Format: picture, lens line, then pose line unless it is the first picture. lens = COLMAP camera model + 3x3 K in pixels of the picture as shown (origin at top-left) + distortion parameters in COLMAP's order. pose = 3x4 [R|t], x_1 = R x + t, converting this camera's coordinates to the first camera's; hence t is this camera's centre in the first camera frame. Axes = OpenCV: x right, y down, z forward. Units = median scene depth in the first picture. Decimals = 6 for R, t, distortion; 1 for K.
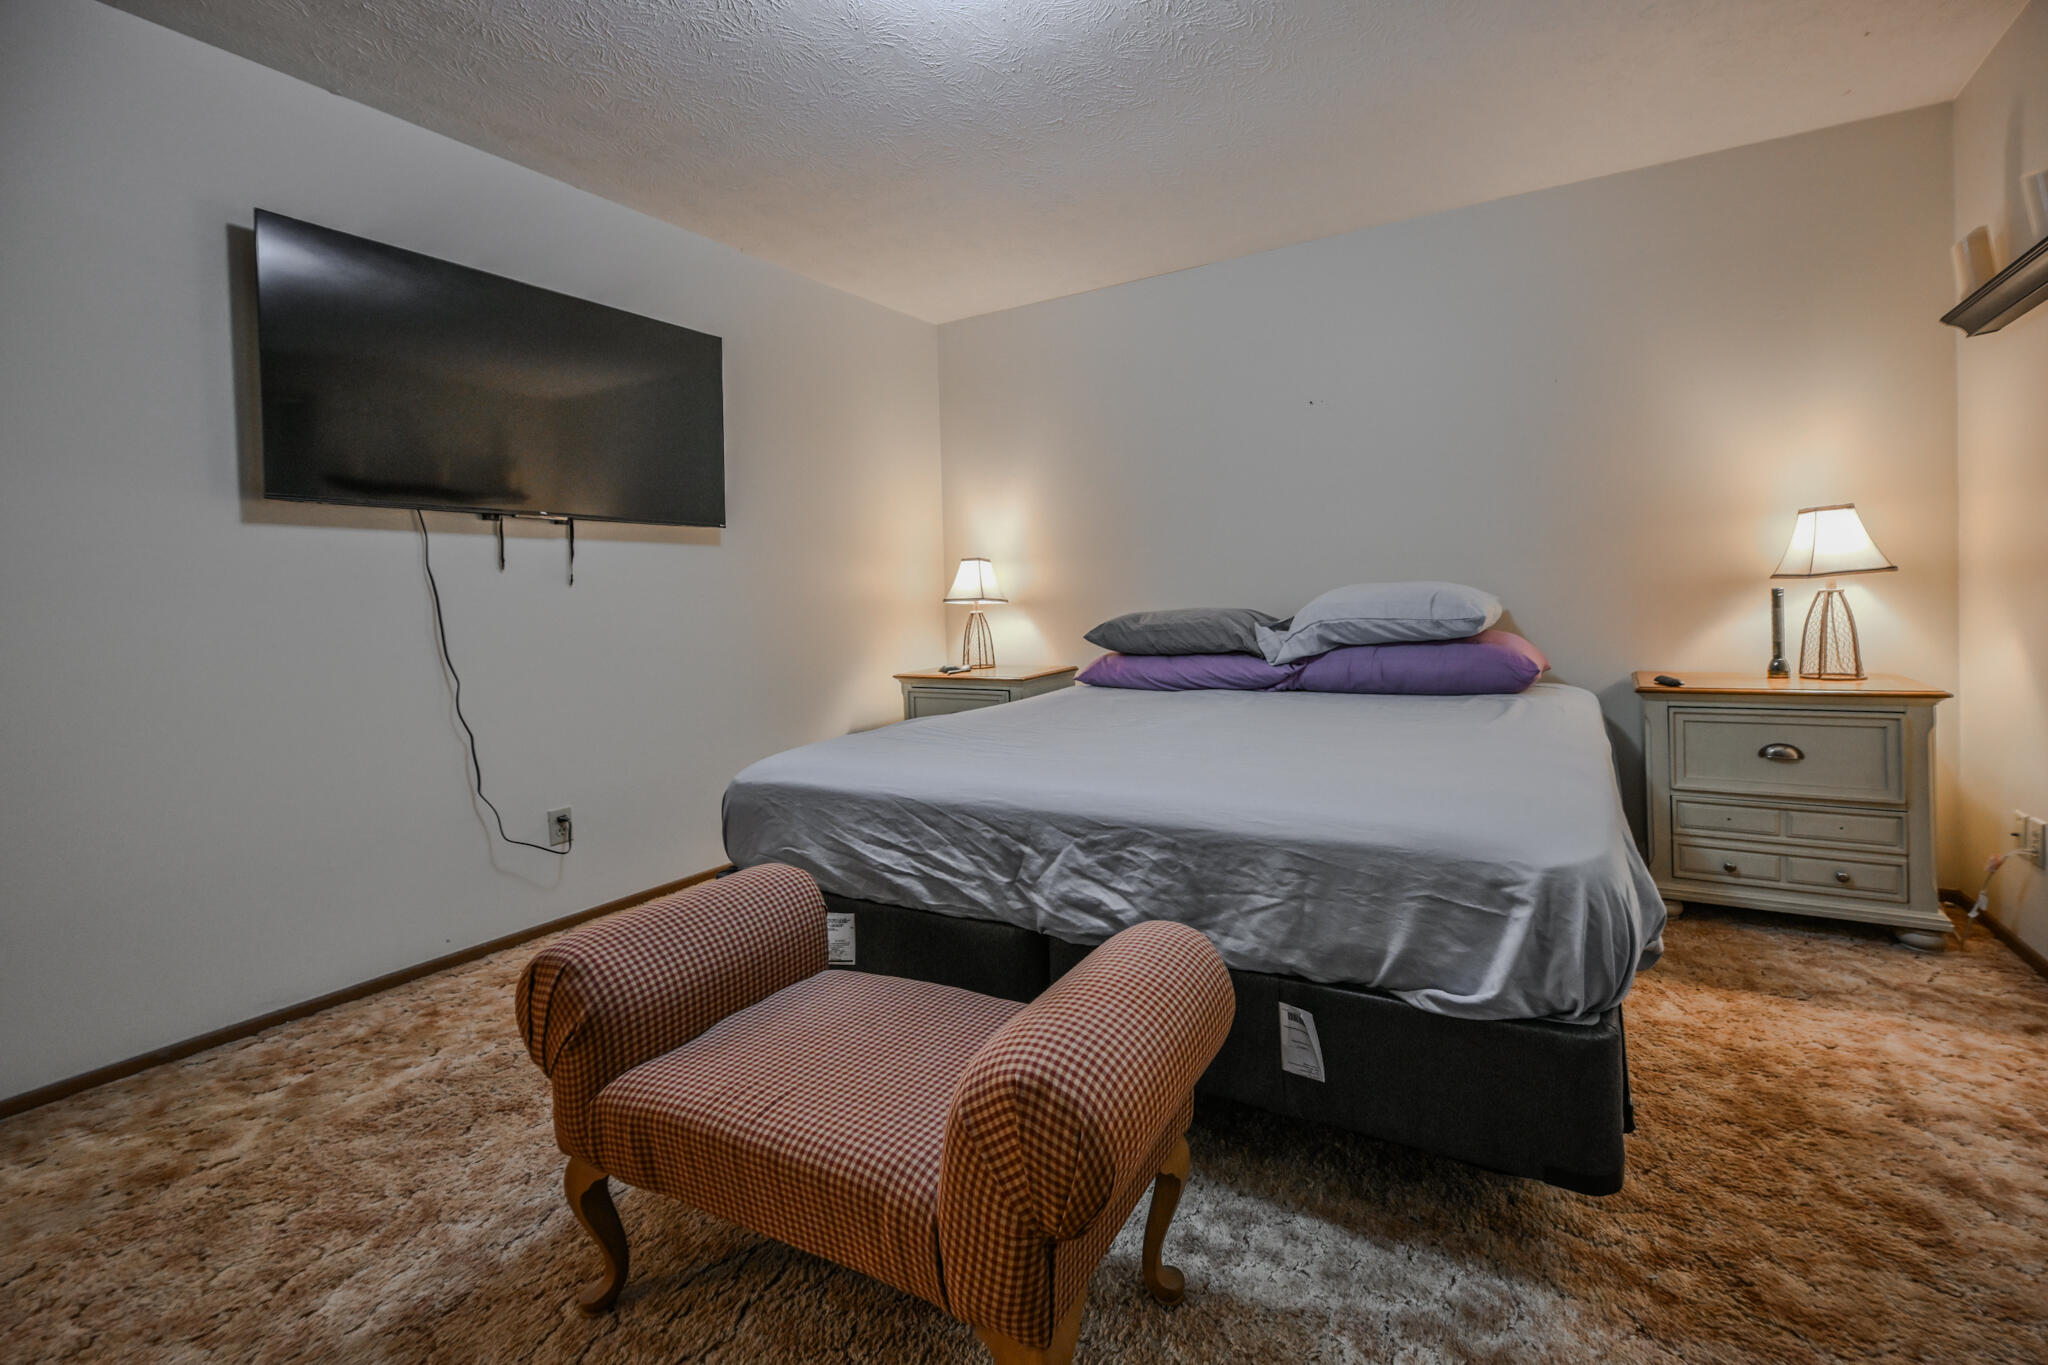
lens RADIAL K [[806.6, 0, 1050.2], [0, 806.6, 614.7], [0, 0, 1]] dist [0.002096, 0.000331]
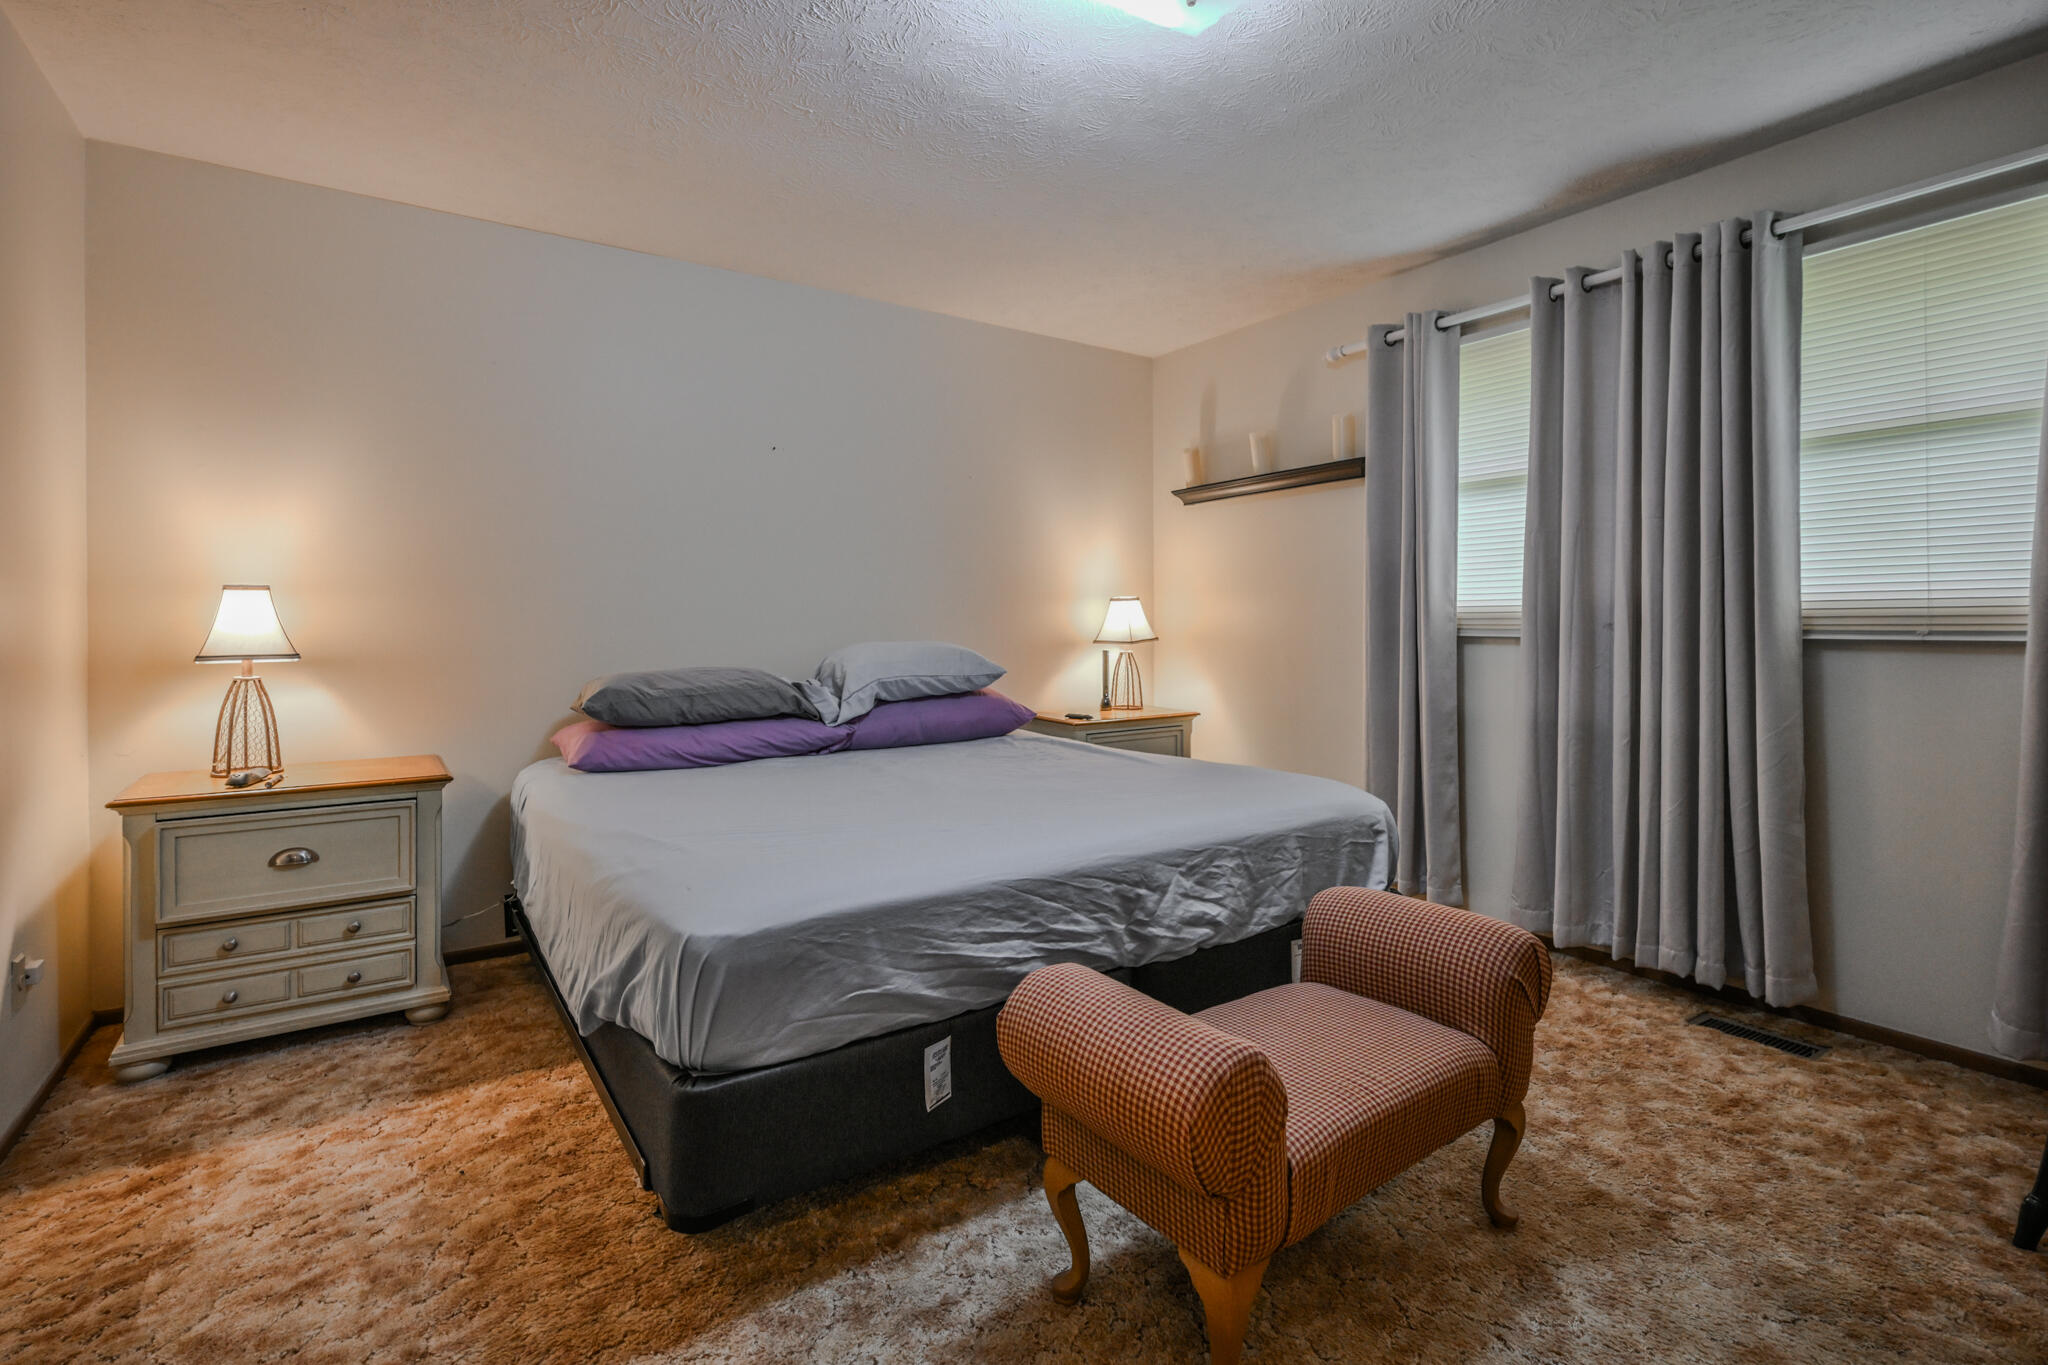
lens RADIAL K [[947.5, 0, 1026.6], [0, 947.5, 668.8], [0, 0, 1]] dist [0.001012, -0.000580]
pose [[0.473615, -0.012237, 0.880647, -1.156878], [0.012100, 0.999900, 0.007386, -0.022226], [-0.880649, 0.007158, 0.473715, 0.490322]]
